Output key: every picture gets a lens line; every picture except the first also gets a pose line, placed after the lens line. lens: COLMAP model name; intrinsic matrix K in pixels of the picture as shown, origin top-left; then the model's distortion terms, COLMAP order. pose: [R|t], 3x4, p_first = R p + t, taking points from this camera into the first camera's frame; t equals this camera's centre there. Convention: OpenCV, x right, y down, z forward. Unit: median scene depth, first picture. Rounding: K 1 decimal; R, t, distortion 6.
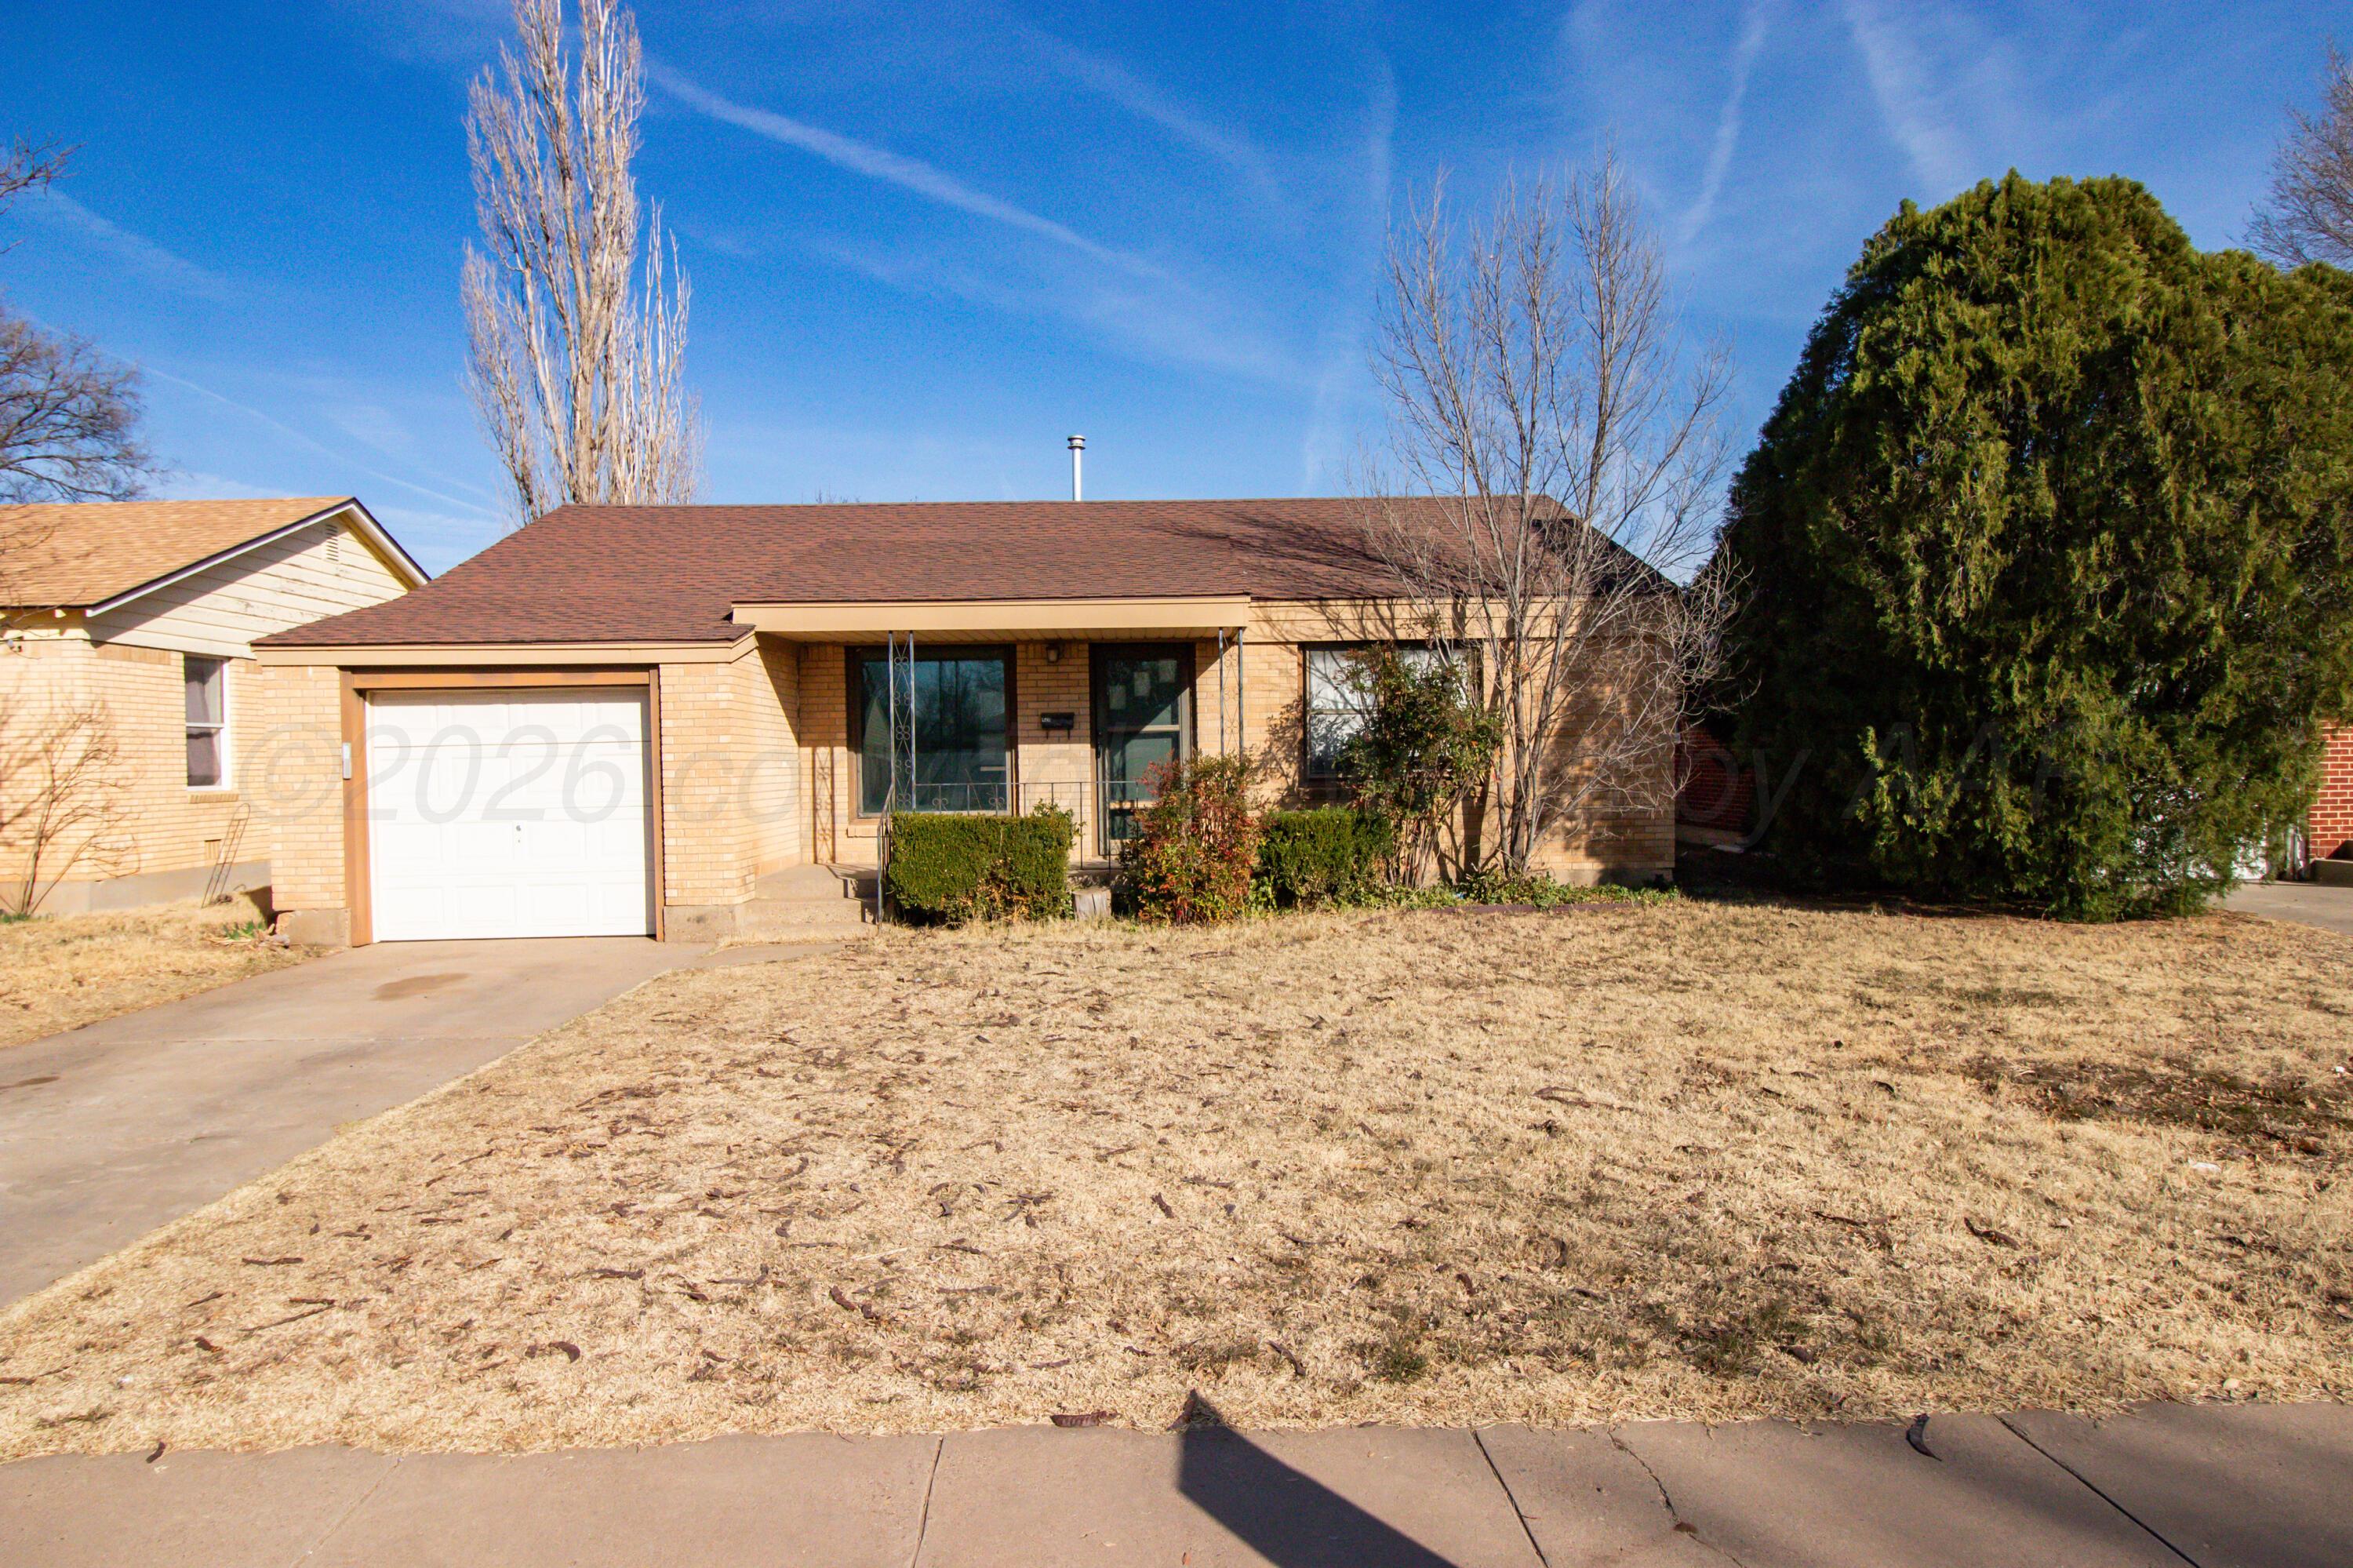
lens RADIAL K [[1447.0, 0, 1153.8], [0, 1447.0, 785.0], [0, 0, 1]] dist [0.021907, -0.000699]
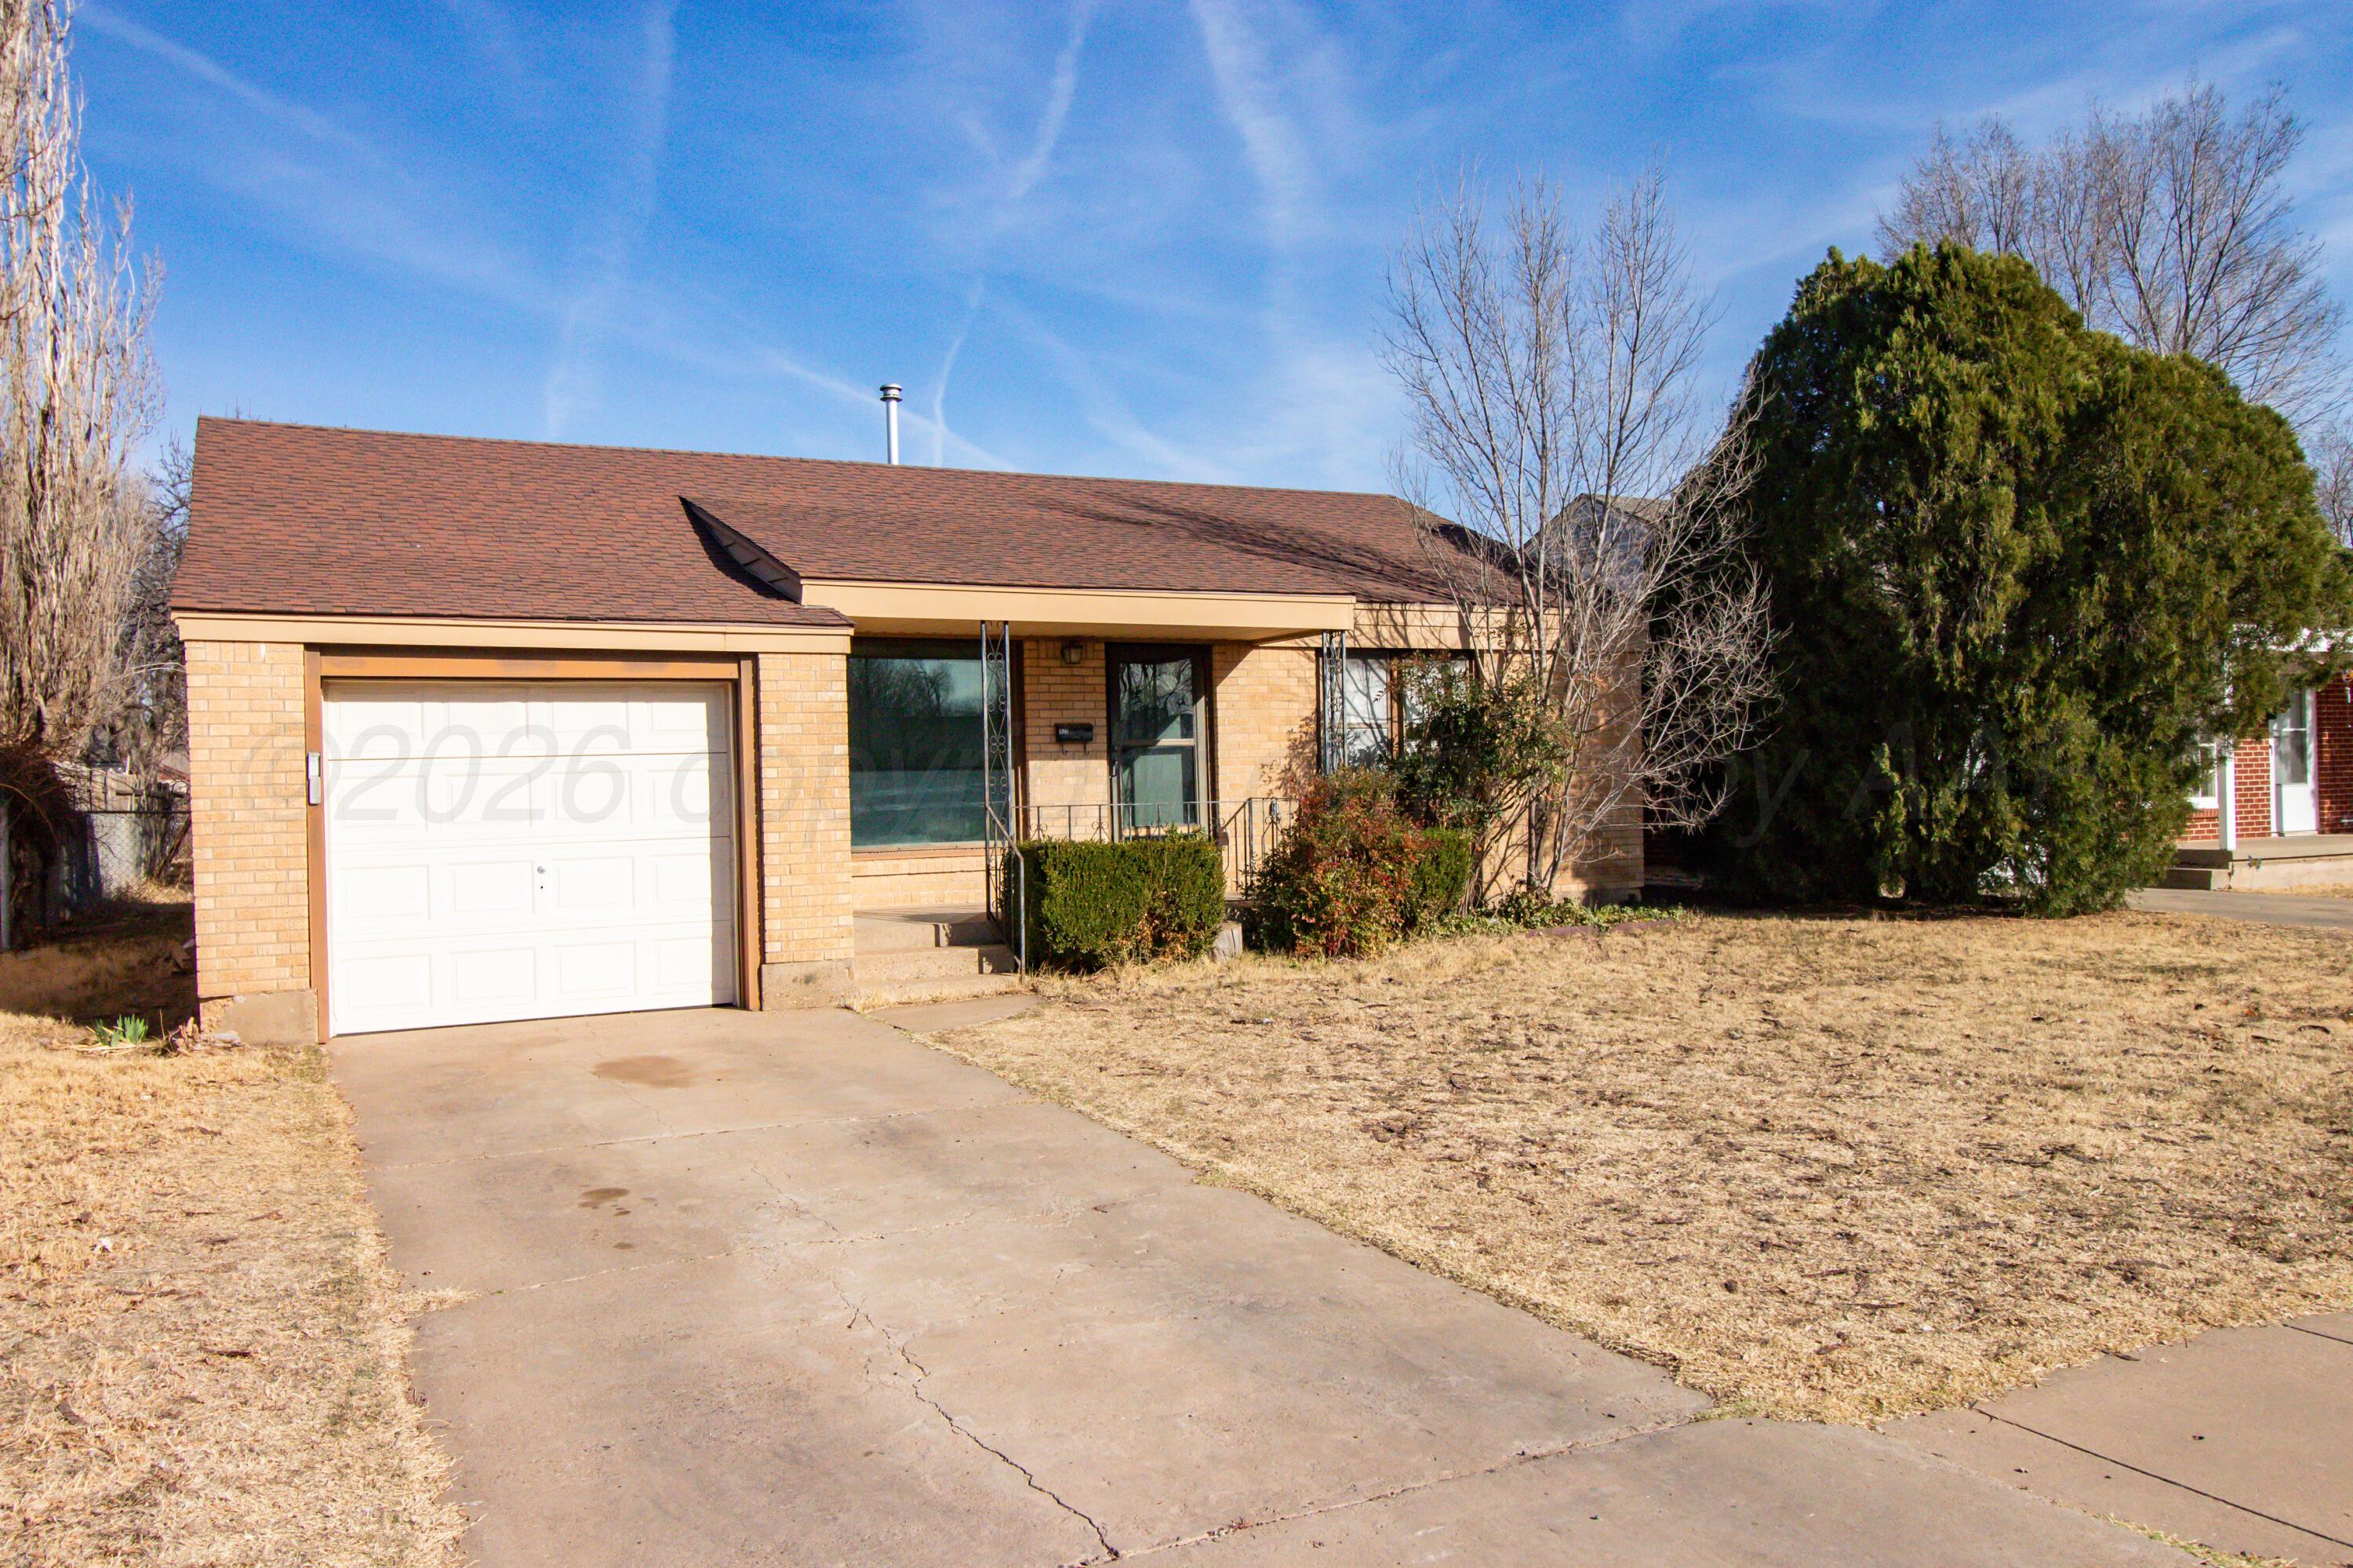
lens RADIAL K [[1801.8, 0, 1148.4], [0, 1801.8, 791.1], [0, 0, 1]] dist [0.021183, 0.012532]
pose [[0.904899, -0.004861, 0.425599, -0.476173], [0.014064, 0.999730, -0.018485, 0.010009], [-0.425394, 0.022712, 0.904723, 0.027922]]
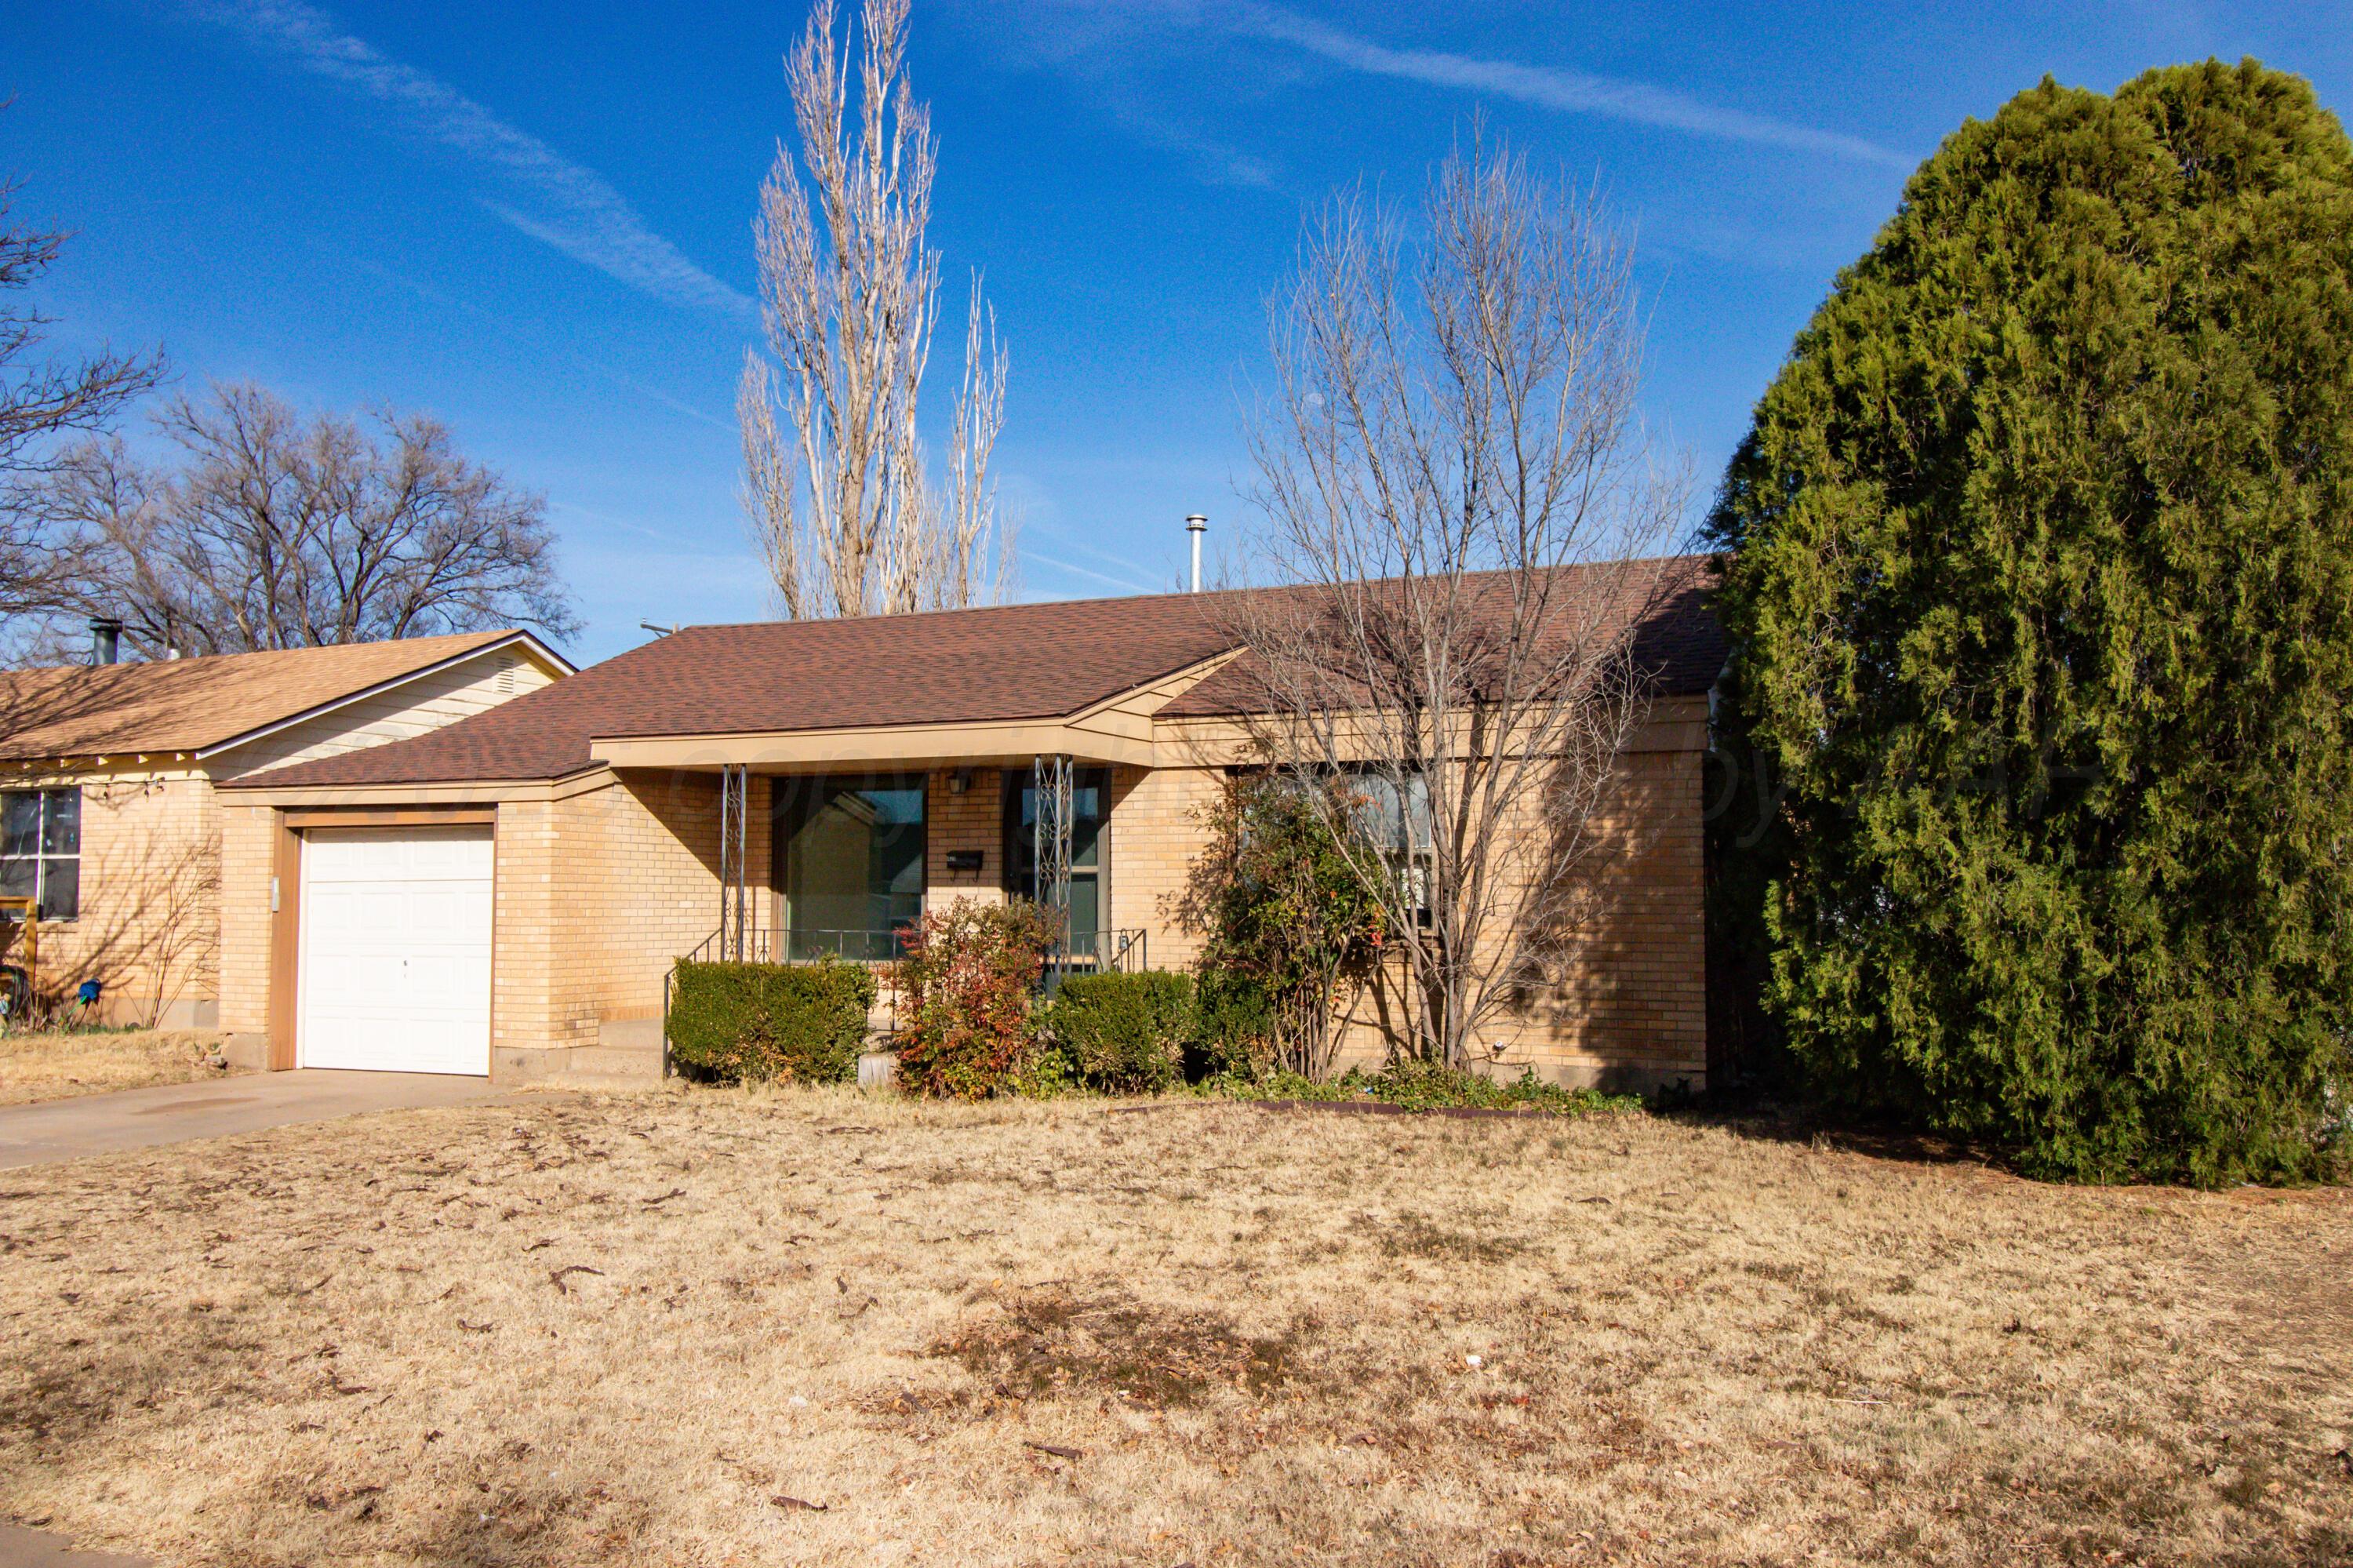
lens RADIAL K [[1920.1, 0, 1149.1], [0, 1920.1, 828.6], [0, 0, 1]] dist [0.009438, 0.004273]
pose [[0.898430, 0.001392, -0.439115, 0.538860], [-0.024610, 0.998583, -0.047187, -0.011685], [0.438427, 0.053201, 0.897191, 0.012883]]
